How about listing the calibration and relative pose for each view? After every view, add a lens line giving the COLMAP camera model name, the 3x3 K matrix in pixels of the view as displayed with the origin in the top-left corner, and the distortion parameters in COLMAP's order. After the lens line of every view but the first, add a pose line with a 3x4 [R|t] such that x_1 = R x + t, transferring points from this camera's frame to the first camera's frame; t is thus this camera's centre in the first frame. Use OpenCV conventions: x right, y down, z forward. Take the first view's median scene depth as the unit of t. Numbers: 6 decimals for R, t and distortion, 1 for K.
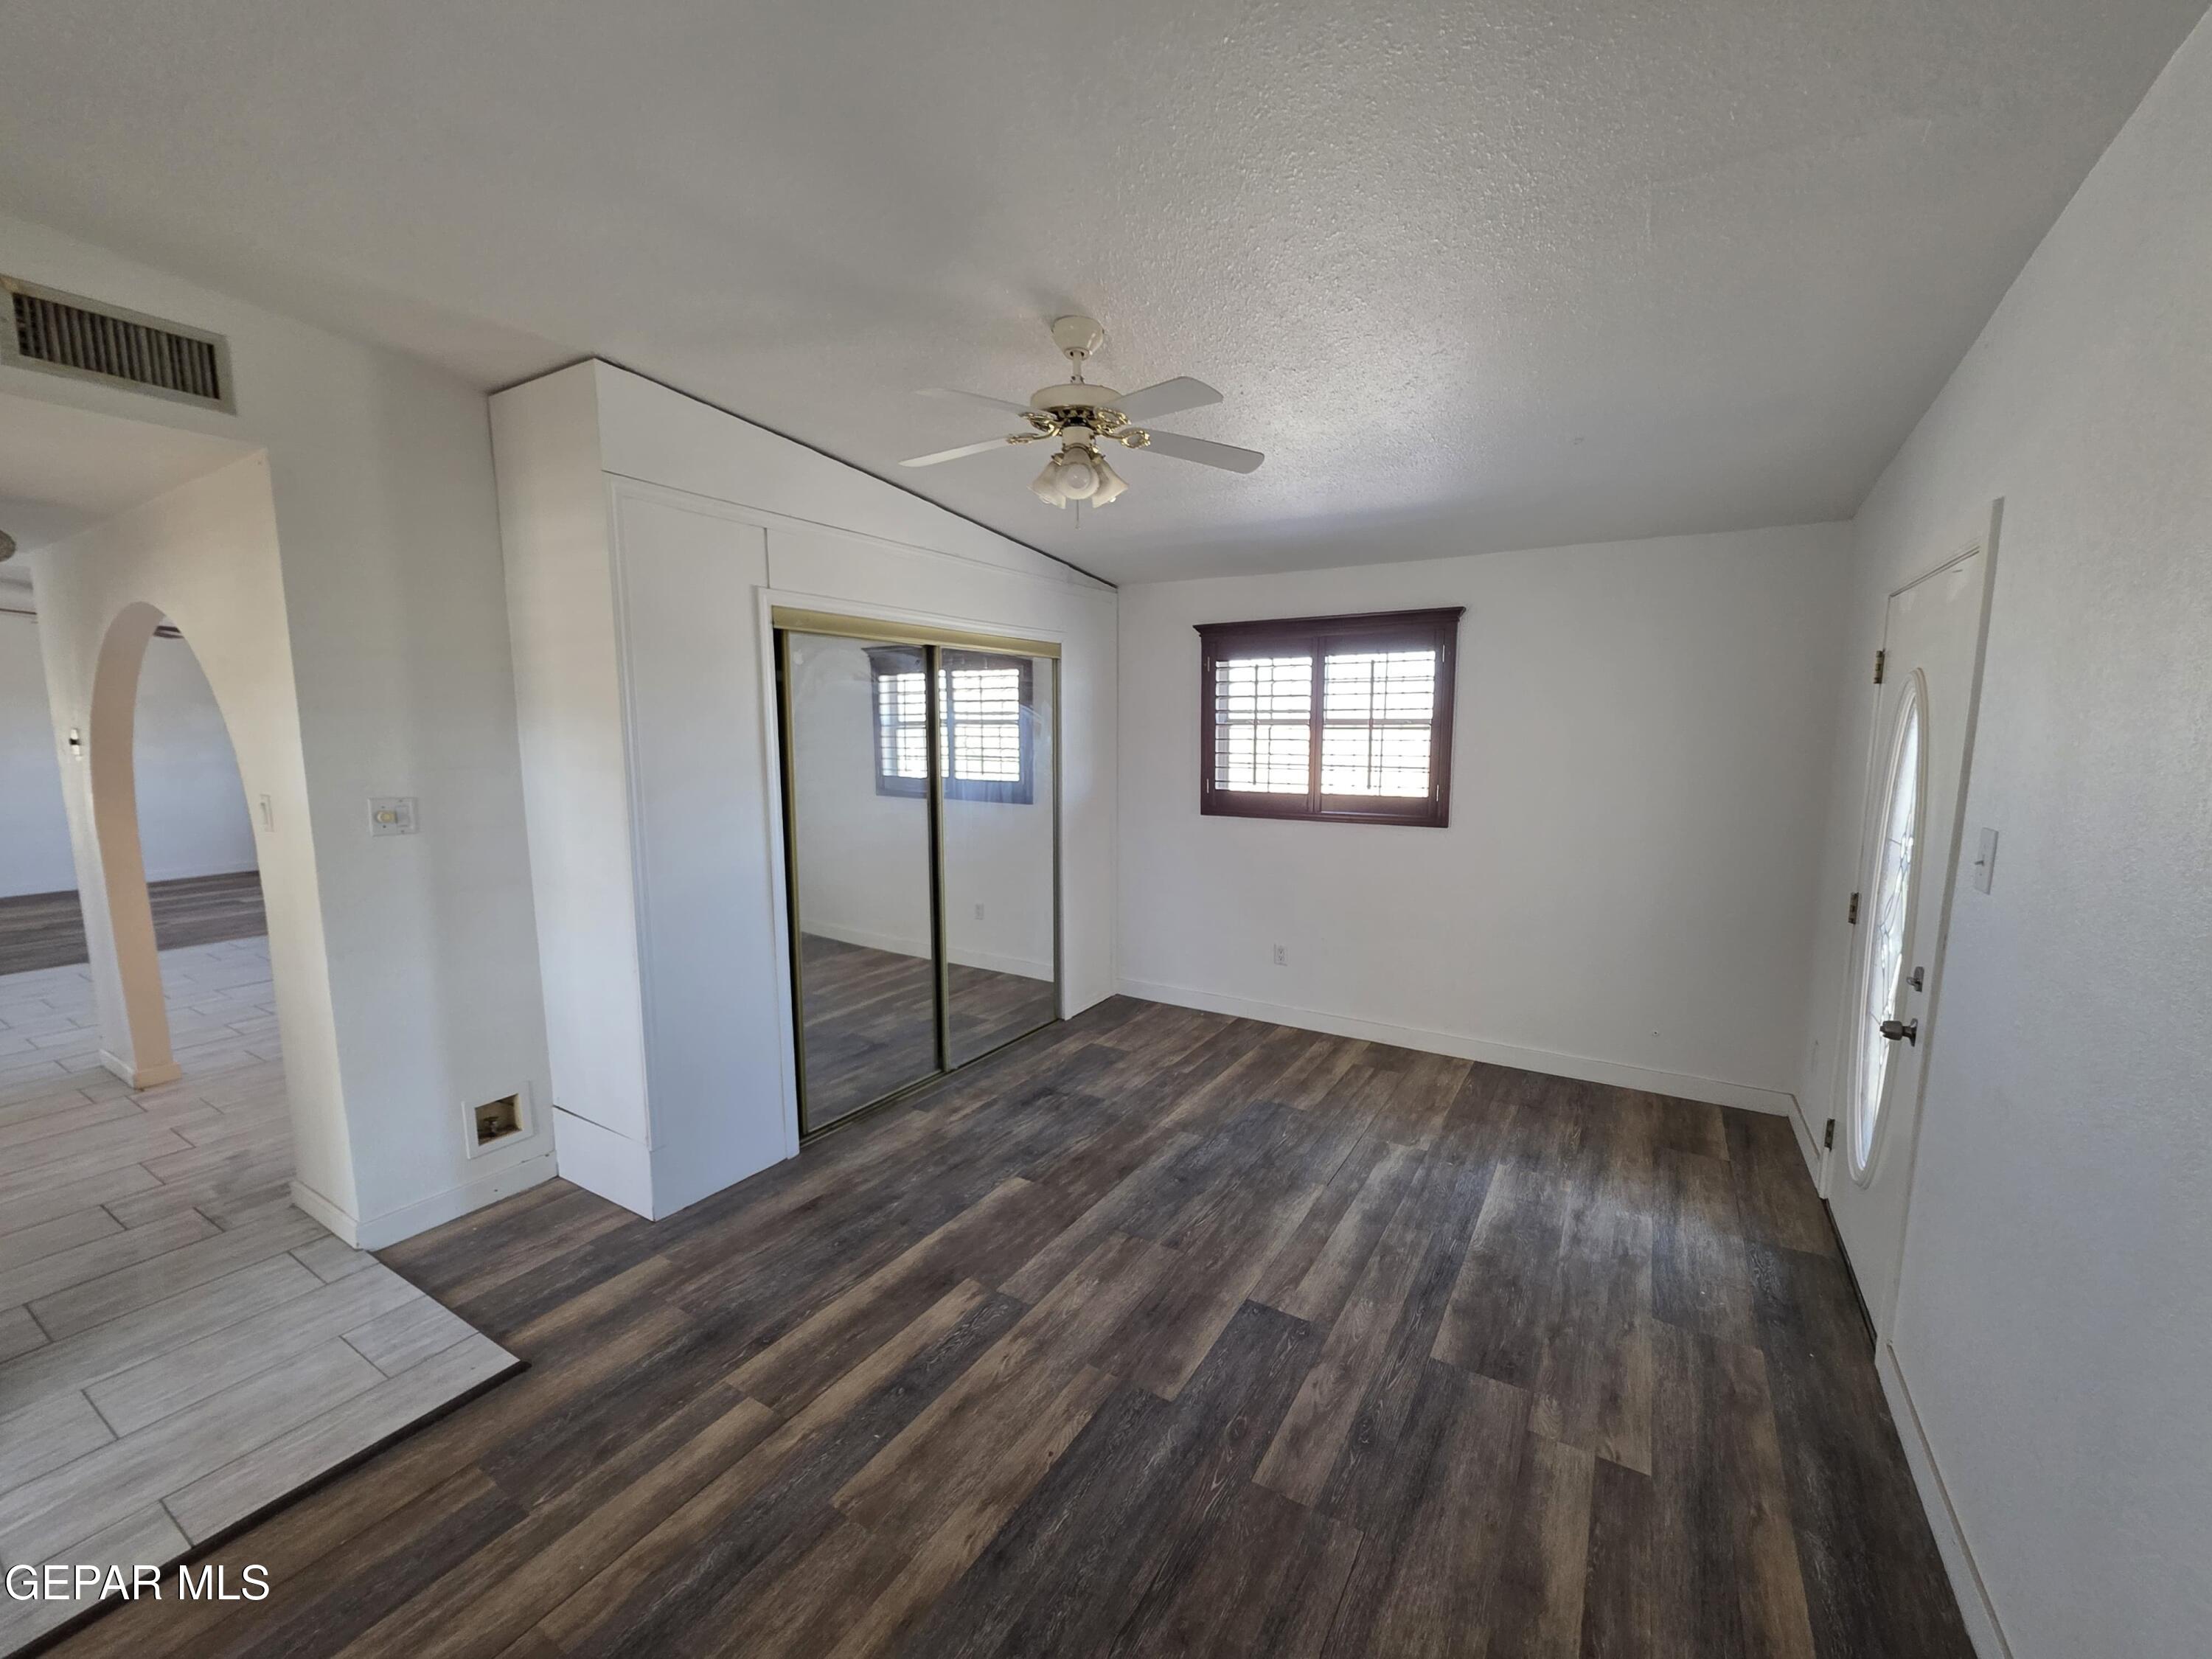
lens RADIAL K [[884.5, 0, 1100.7], [0, 884.5, 844.2], [0, 0, 1]] dist [0.001144, -0.000038]
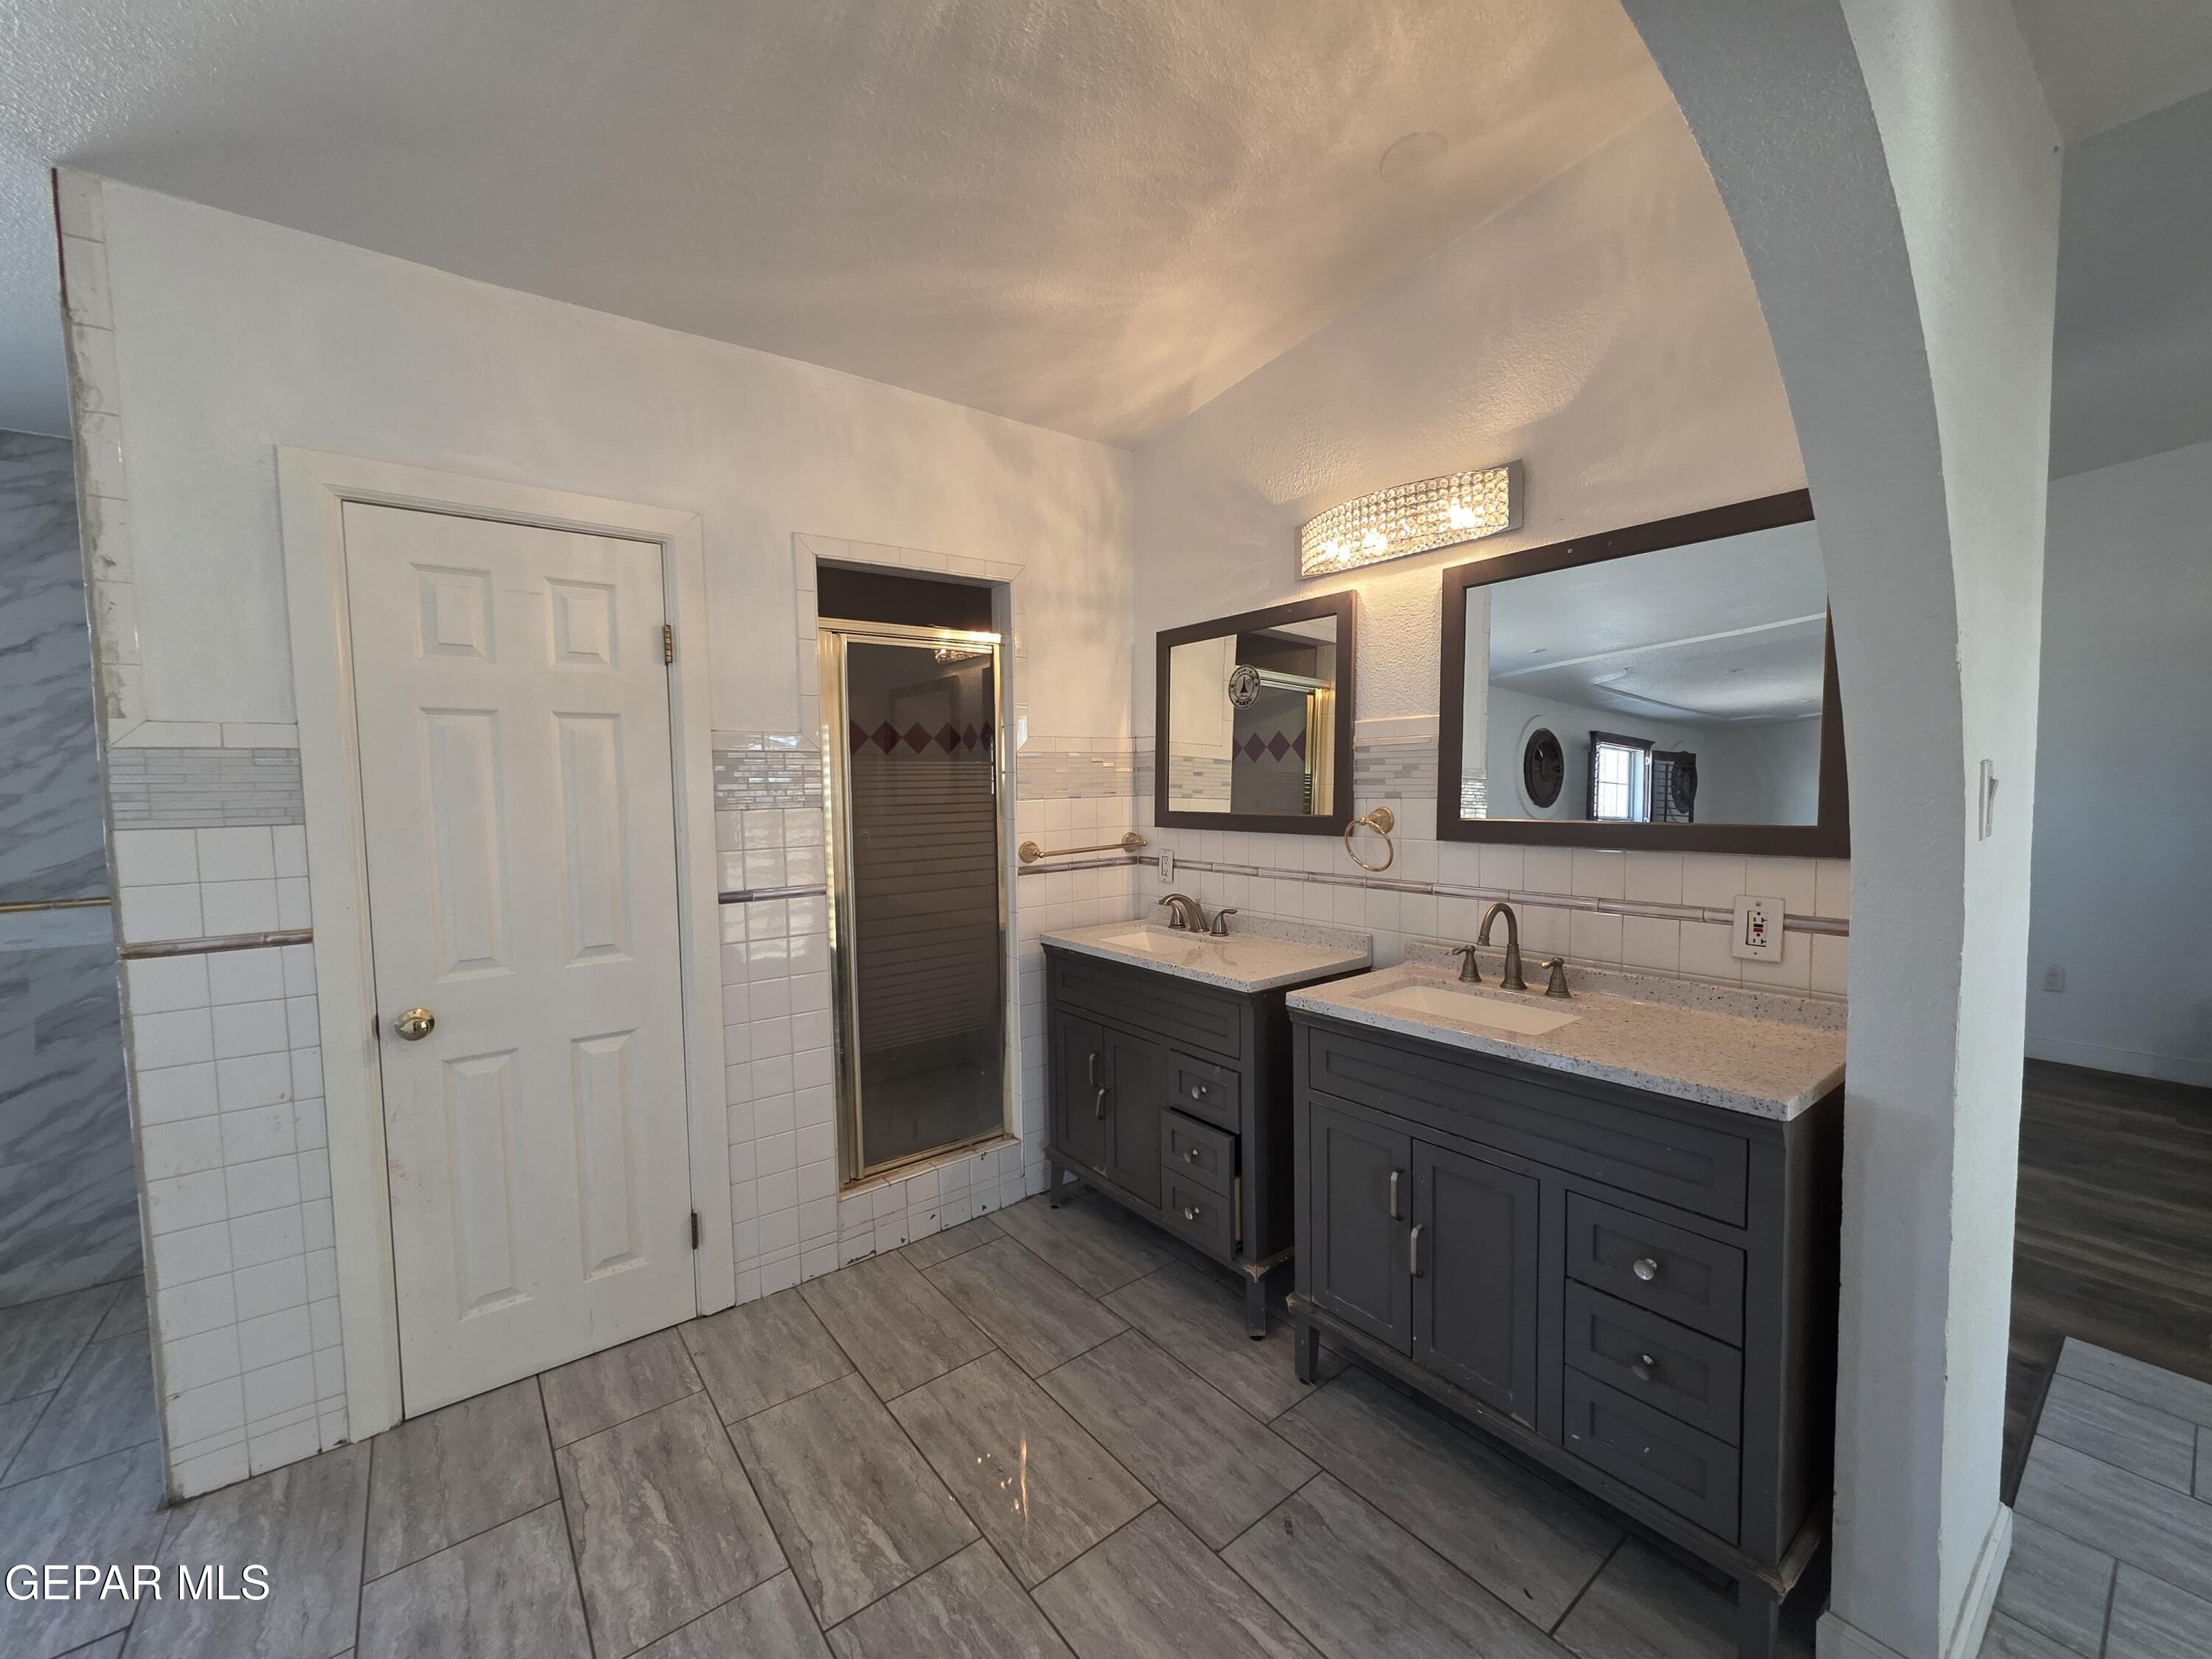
lens RADIAL K [[884.5, 0, 1092.9], [0, 884.5, 838.4], [0, 0, 1]] dist [0.001144, -0.000038]
pose [[0.363056, -0.067691, 0.929305, -1.348401], [0.139552, 0.990058, 0.017597, -0.074677], [-0.921258, 0.123297, 0.368893, 1.109297]]
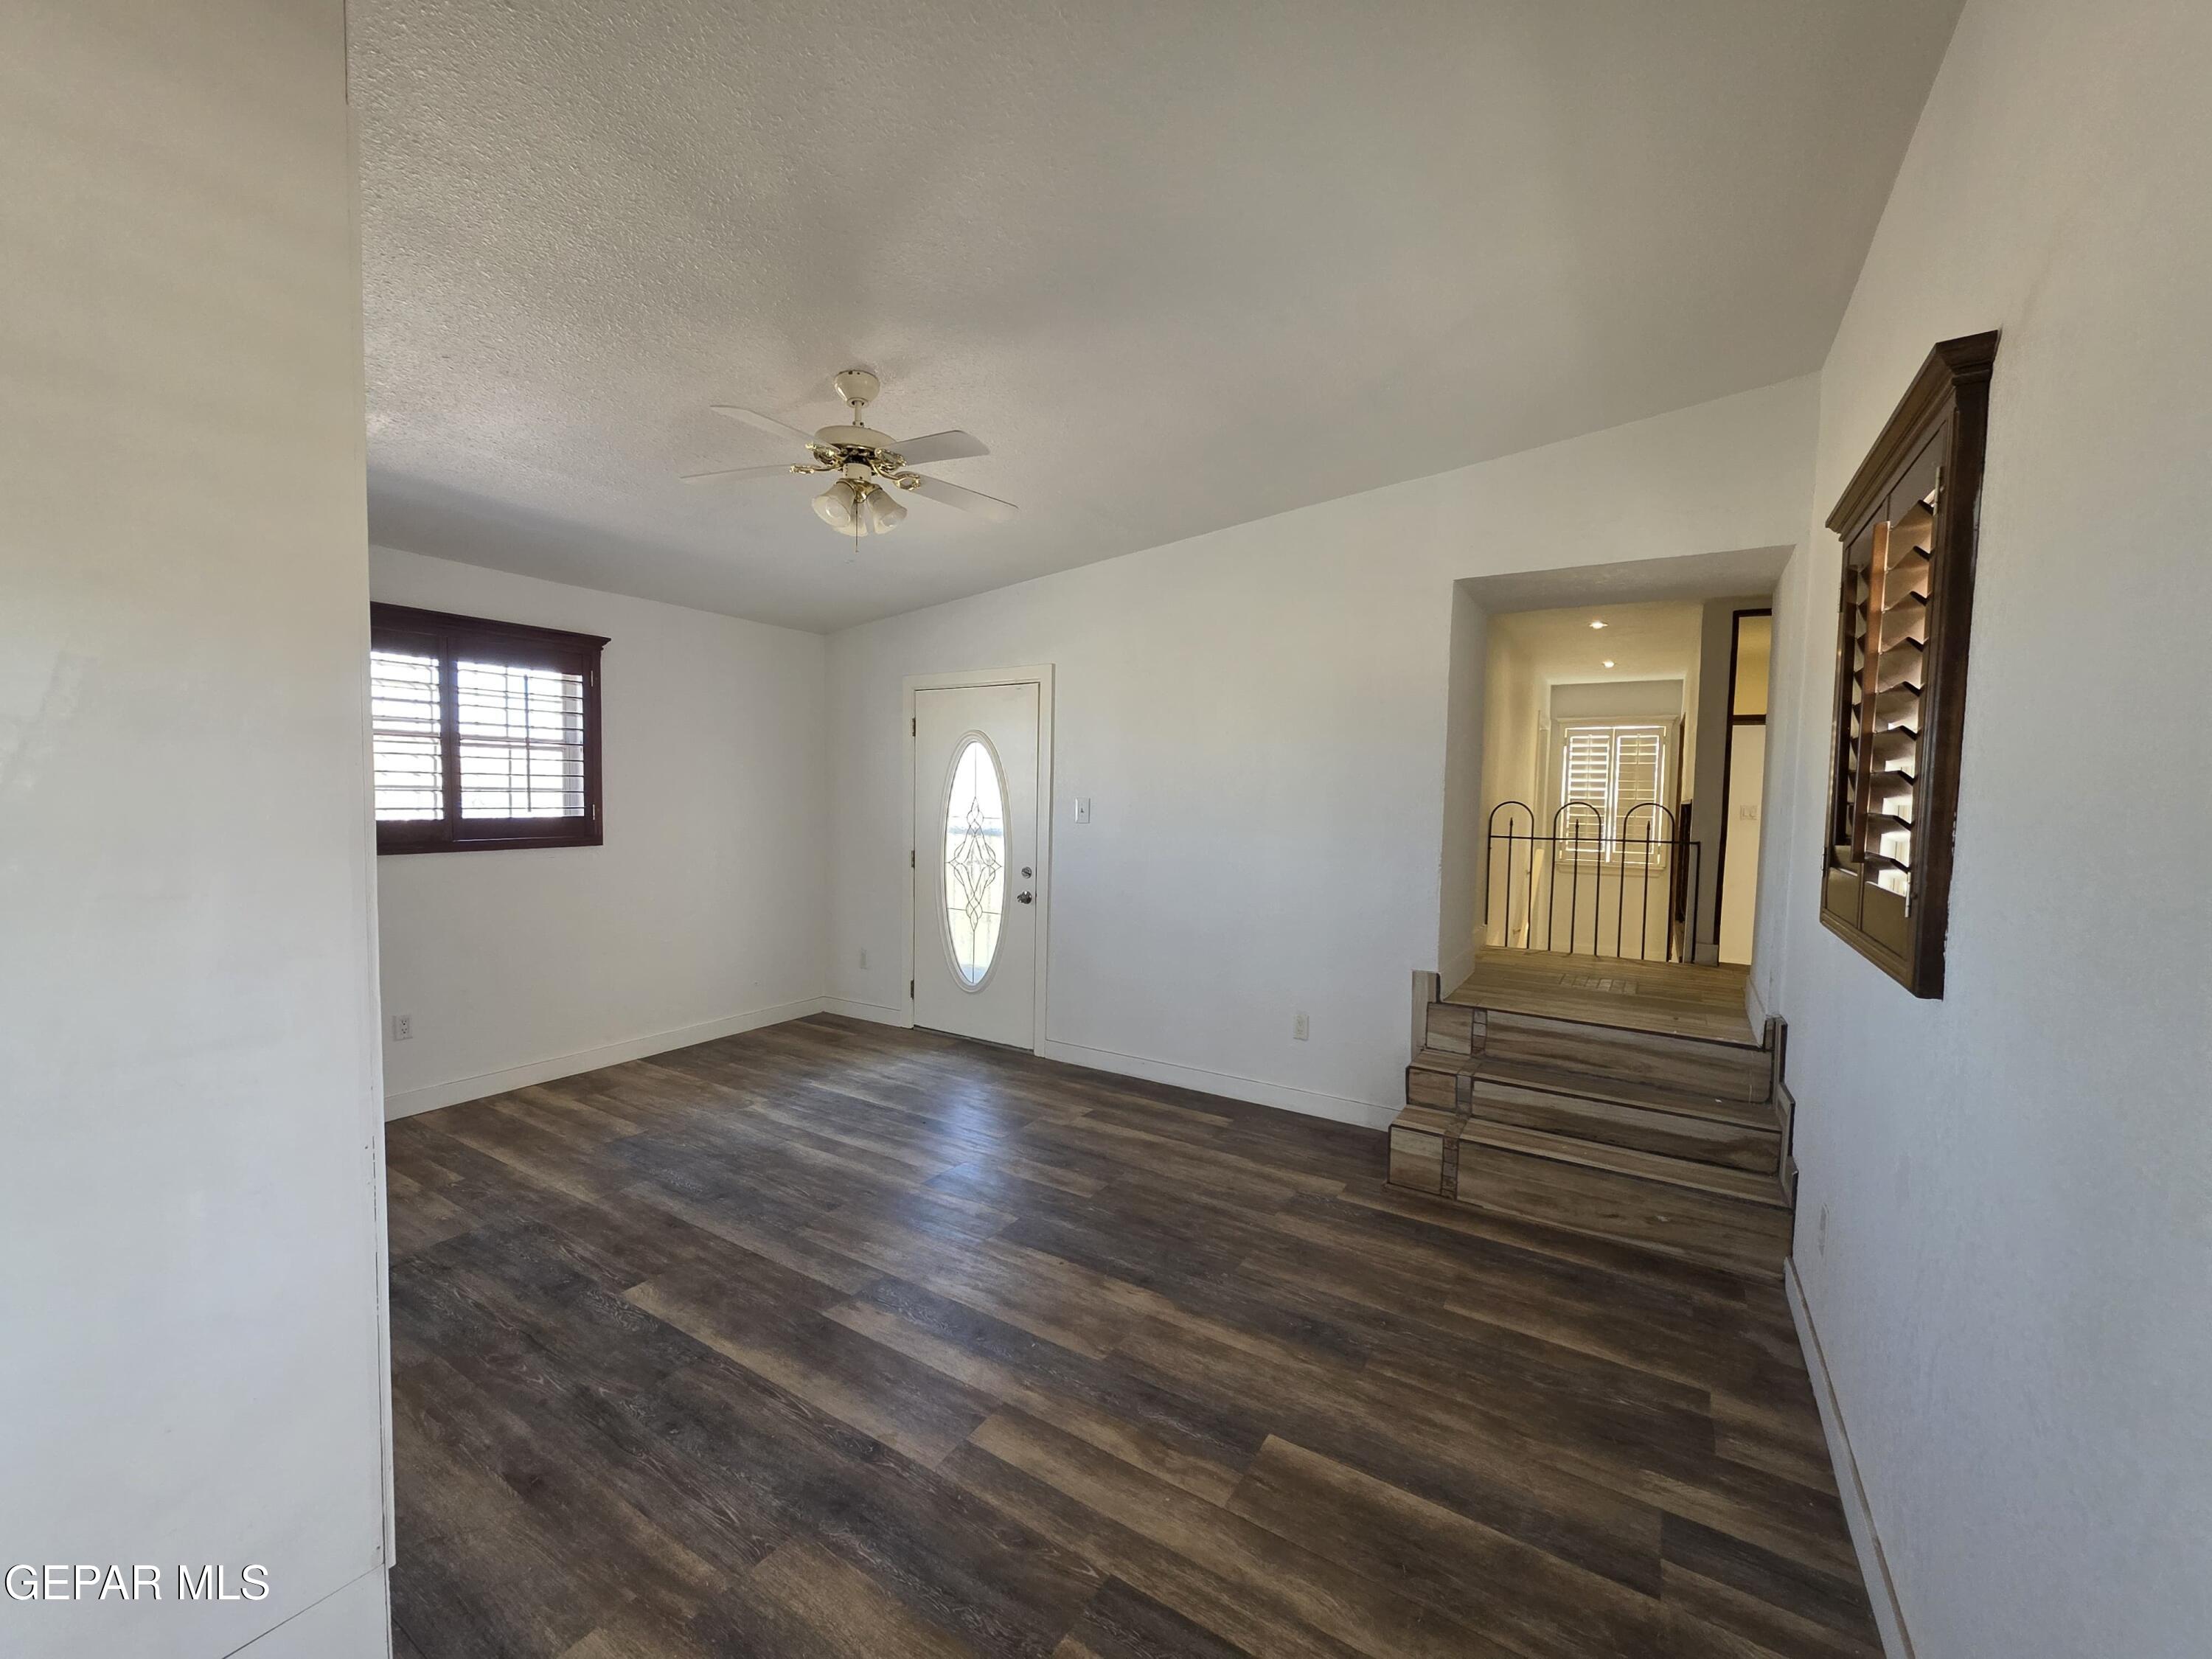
lens RADIAL K [[884.5, 0, 1106.6], [0, 884.5, 839.9], [0, 0, 1]] dist [0.001144, -0.000038]
pose [[0.010536, -0.052267, 0.998578, -0.874211], [0.119305, 0.991565, 0.050641, -0.008849], [-0.992802, 0.118601, 0.016683, 0.529285]]
